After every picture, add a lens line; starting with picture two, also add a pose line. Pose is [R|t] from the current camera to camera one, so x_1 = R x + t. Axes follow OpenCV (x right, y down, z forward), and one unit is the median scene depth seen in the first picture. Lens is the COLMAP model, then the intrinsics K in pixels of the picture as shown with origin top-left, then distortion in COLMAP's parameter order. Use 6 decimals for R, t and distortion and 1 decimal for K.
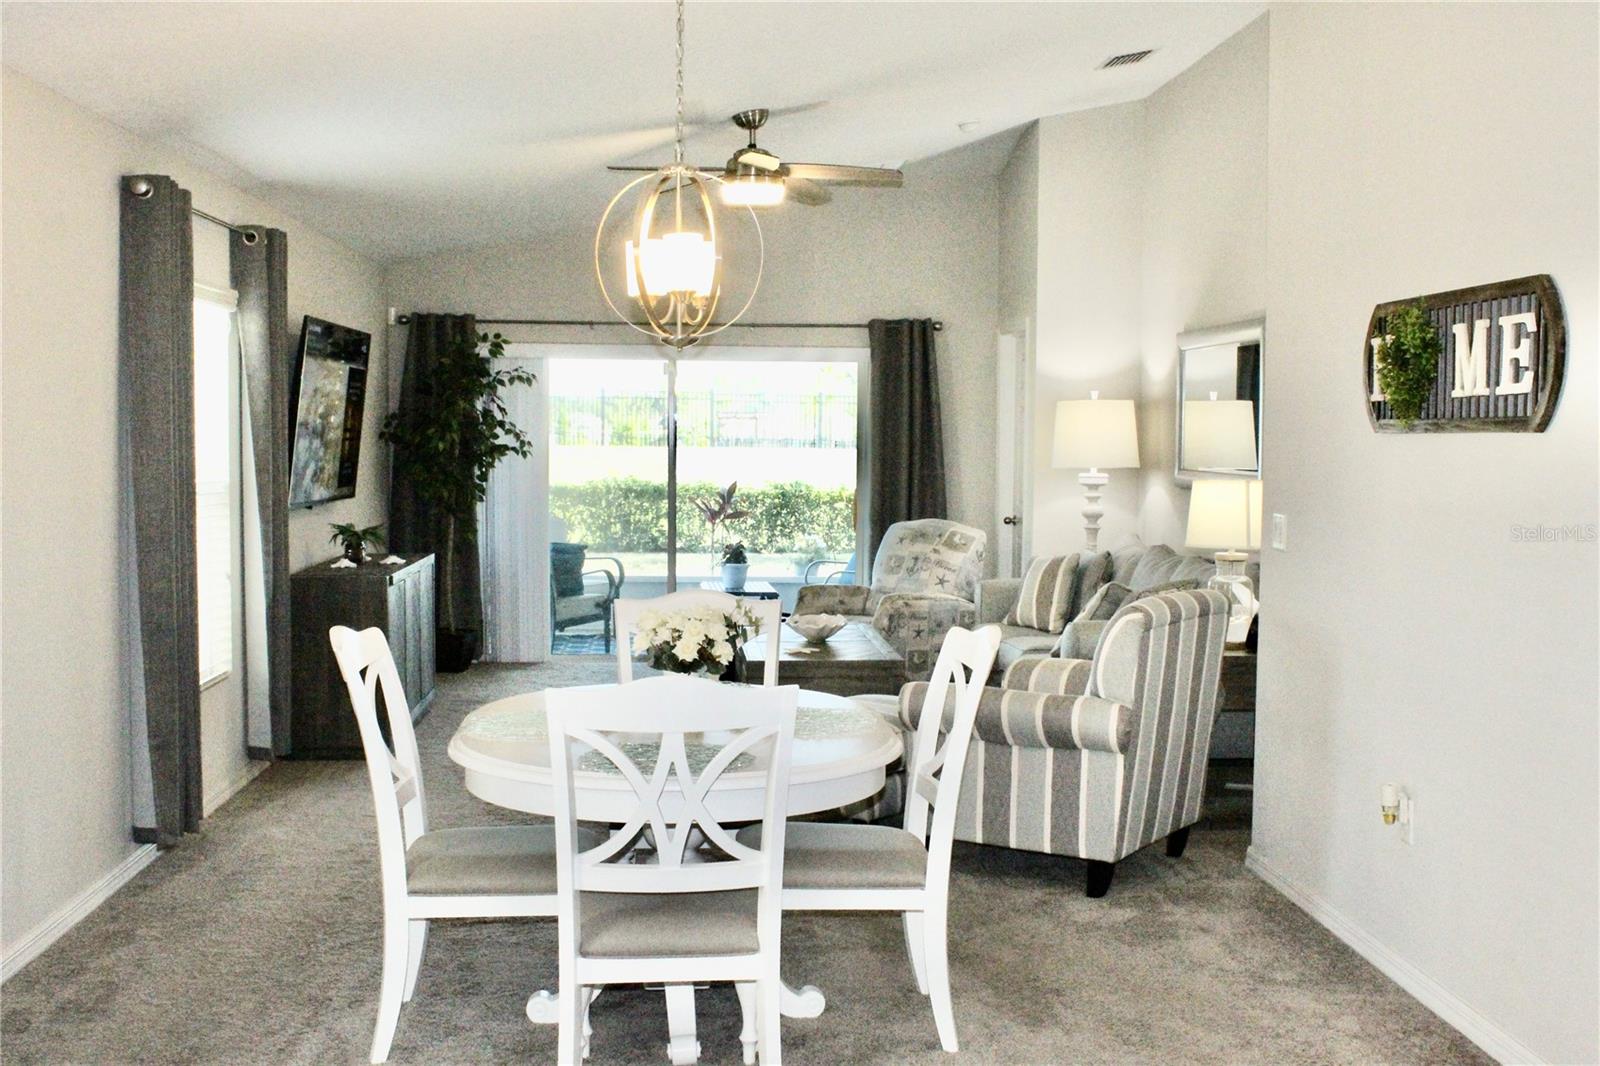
lens RADIAL K [[1764.5, 0, 800.0], [0, 1764.5, 533.0], [0, 0, 1]] dist [-0.074306, 0.042658]
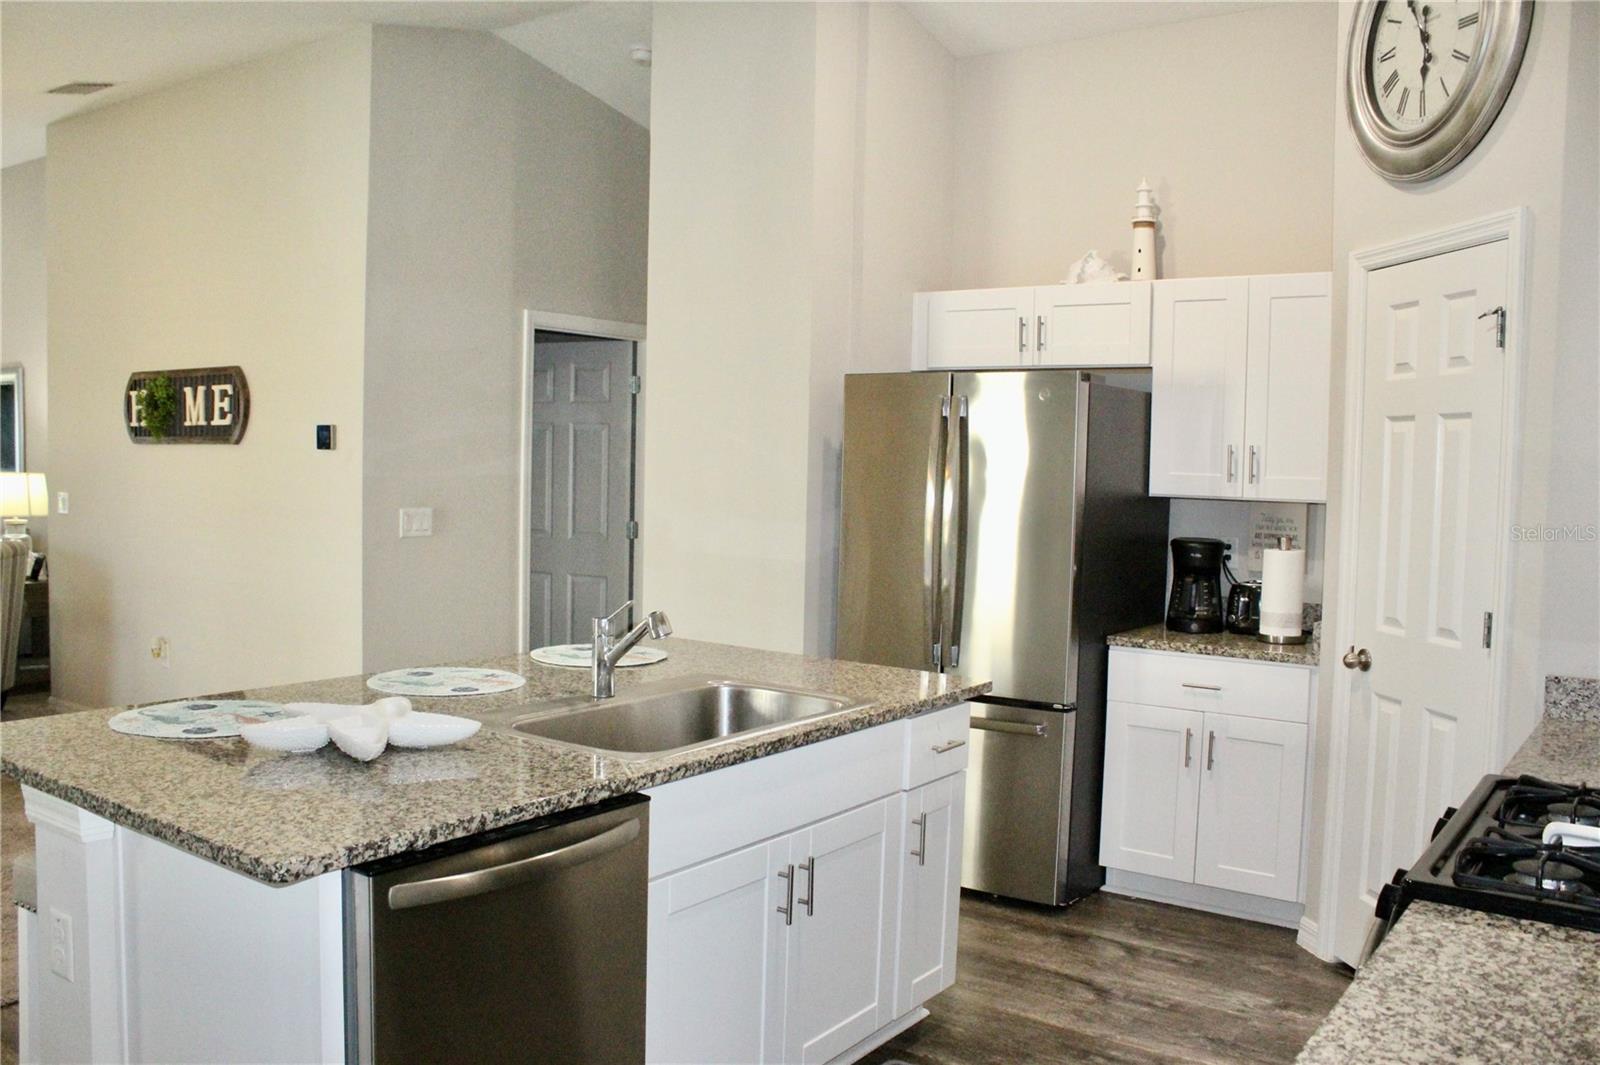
lens RADIAL K [[1337.4, 0, 795.8], [0, 1337.4, 539.1], [0, 0, 1]] dist [-0.170160, 0.165180]
pose [[0.642777, -0.040936, 0.764959, -0.129098], [0.029315, 0.999154, 0.028836, 0.011067], [-0.765493, 0.003889, 0.643433, -0.189566]]
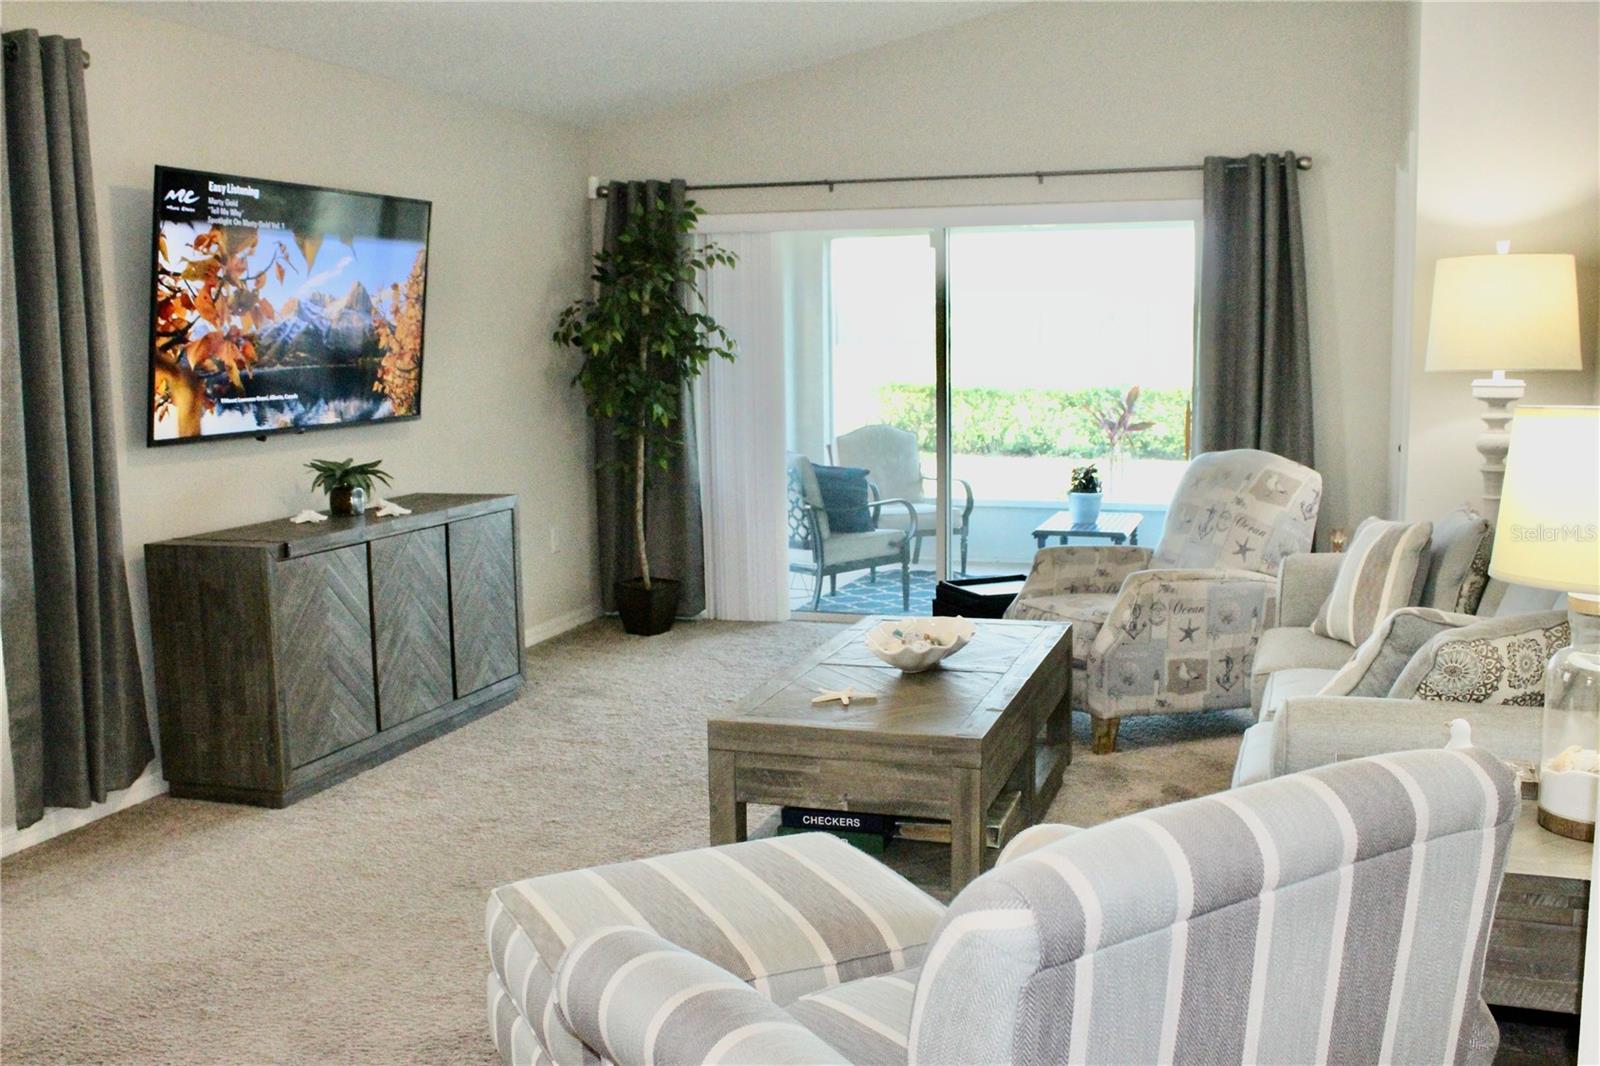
lens RADIAL K [[1521.4, 0, 800.0], [0, 1521.4, 533.0], [0, 0, 1]] dist [-0.145450, 0.153780]
pose [[0.922004, 0.029989, -0.386017, 0.143854], [-0.002057, 0.997361, 0.072570, -0.017998], [0.387174, -0.066115, 0.919633, 0.439924]]
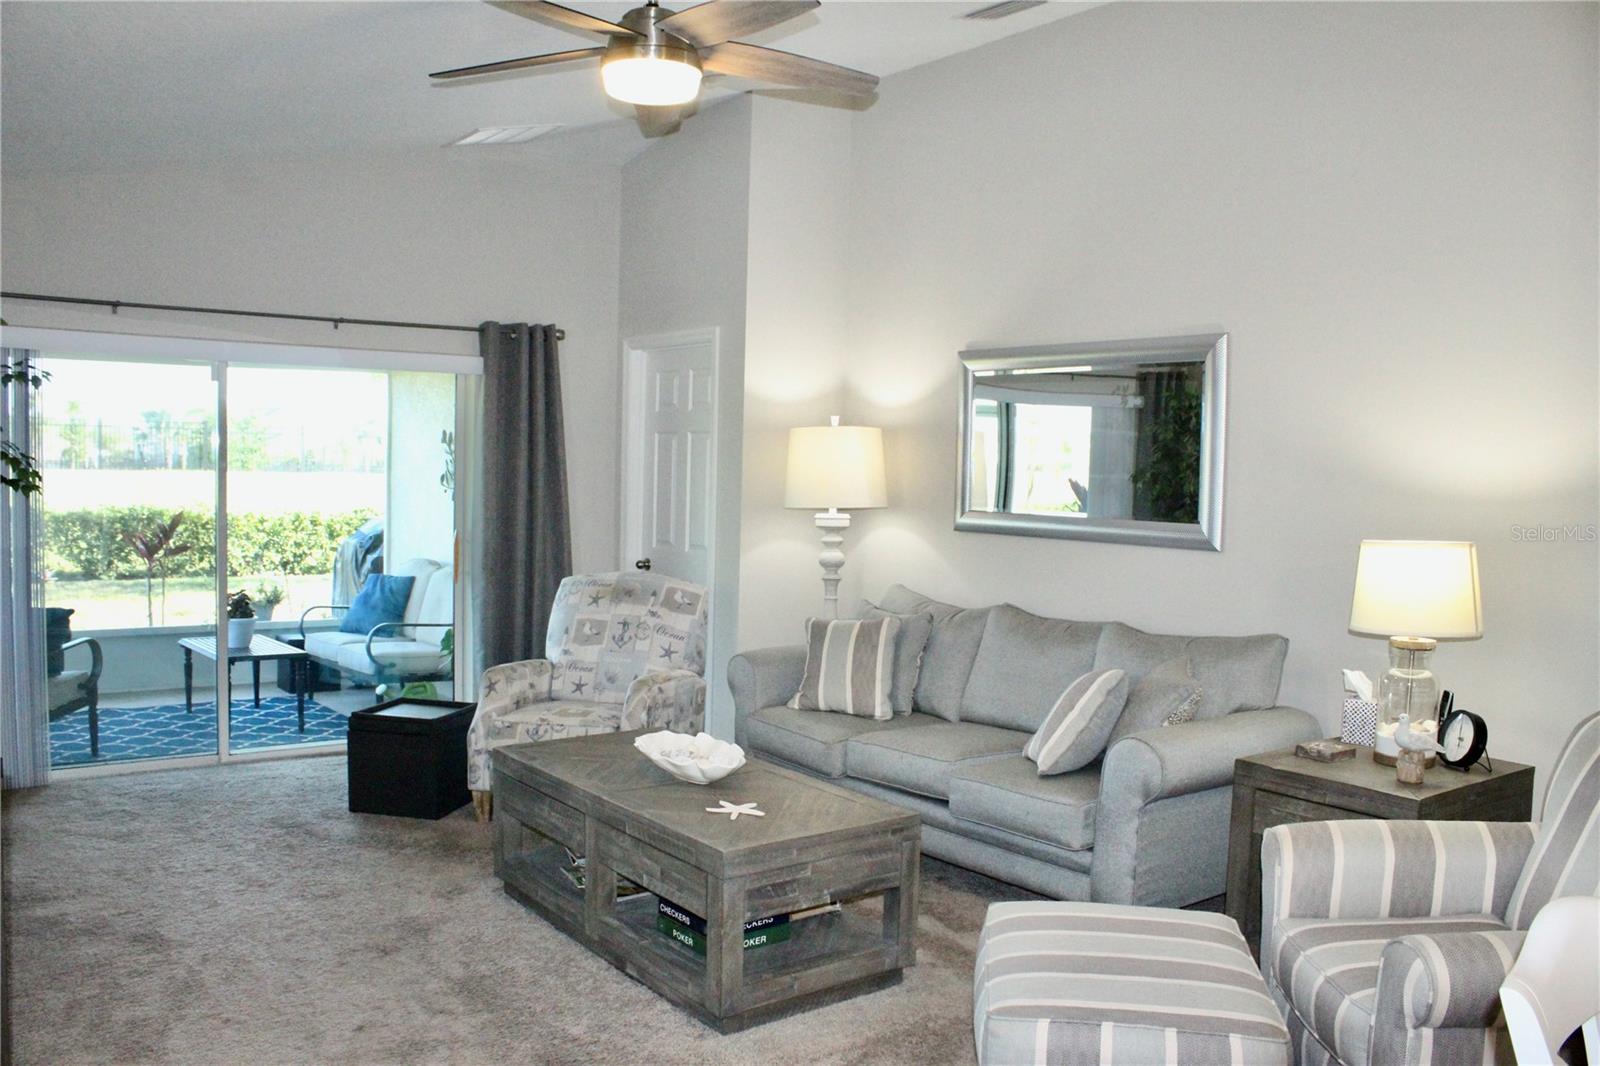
lens RADIAL K [[1321.2, 0, 799.4], [0, 1321.2, 538.1], [0, 0, 1]] dist [-0.164438, 0.142055]
pose [[0.837513, -0.020102, 0.546048, -0.192646], [0.016501, 0.999798, 0.011498, -0.029817], [-0.546168, -0.000619, 0.837675, 0.478781]]
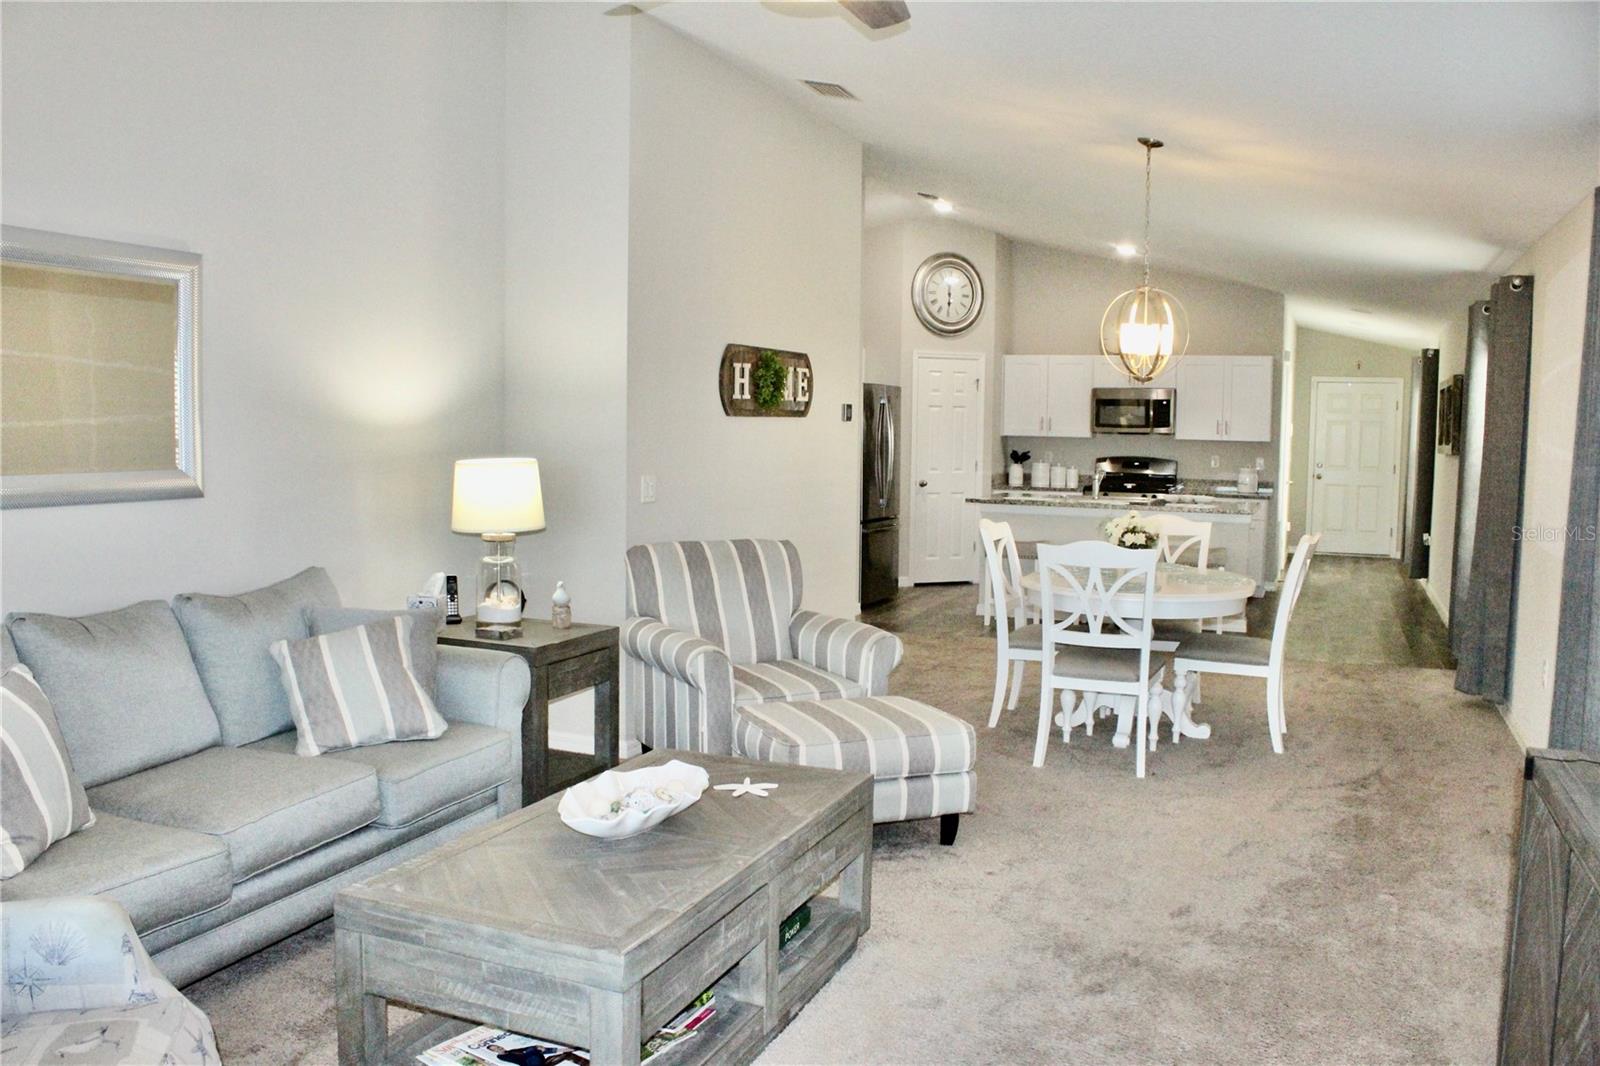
lens RADIAL K [[1337.4, 0, 795.8], [0, 1337.4, 539.6], [0, 0, 1]] dist [-0.170160, 0.165180]
pose [[-0.896495, -0.061105, 0.438821, -0.168999], [0.002988, 0.989587, 0.143902, -0.065700], [-0.443045, 0.130318, -0.886977, 1.120949]]
